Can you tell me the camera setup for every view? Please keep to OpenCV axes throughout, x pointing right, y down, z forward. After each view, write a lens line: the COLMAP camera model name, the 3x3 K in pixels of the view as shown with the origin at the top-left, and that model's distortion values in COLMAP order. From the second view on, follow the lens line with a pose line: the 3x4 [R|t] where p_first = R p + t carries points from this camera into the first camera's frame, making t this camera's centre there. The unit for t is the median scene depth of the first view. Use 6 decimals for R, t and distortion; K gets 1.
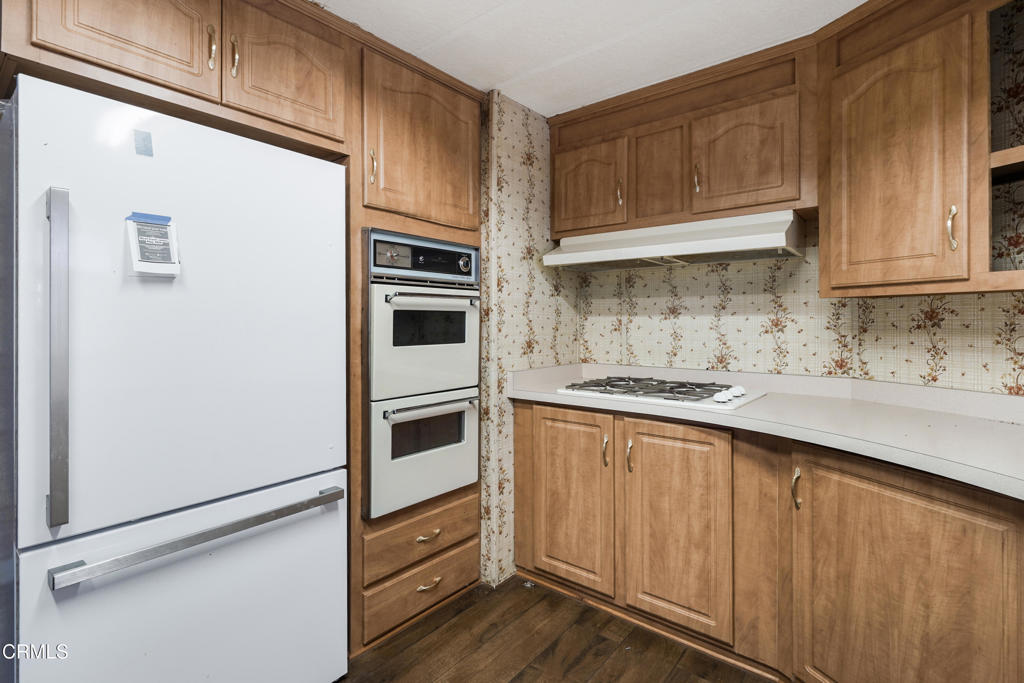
lens RADIAL K [[489.0, 0, 506.1], [0, 489.0, 321.3], [0, 0, 1]] dist [-0.000549, -0.000290]
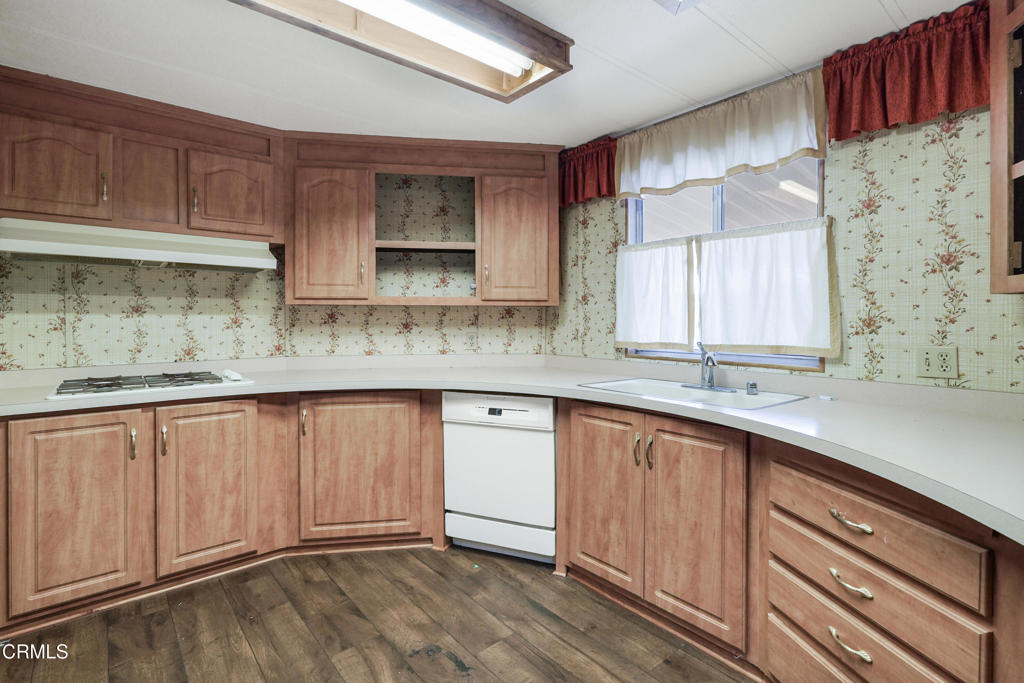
lens RADIAL K [[489.0, 0, 506.0], [0, 489.0, 320.5], [0, 0, 1]] dist [-0.000549, -0.000290]
pose [[0.192100, -0.001028, 0.981375, -0.688673], [0.001262, 0.999999, 0.000800, 0.002597], [-0.981375, 0.001085, 0.192101, 0.027165]]
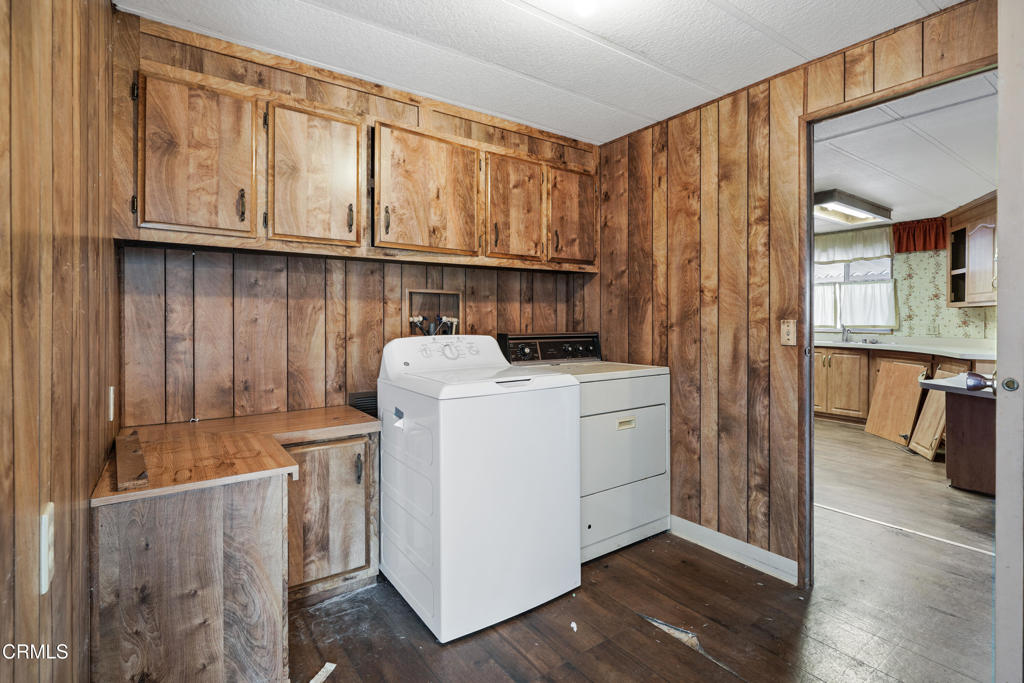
lens RADIAL K [[489.0, 0, 513.0], [0, 489.0, 321.2], [0, 0, 1]] dist [-0.000549, -0.000290]
pose [[0.261616, -0.002991, 0.965167, -1.941835], [0.001615, 0.999995, 0.002661, 0.014803], [-0.965171, 0.000862, 0.261619, 0.560308]]
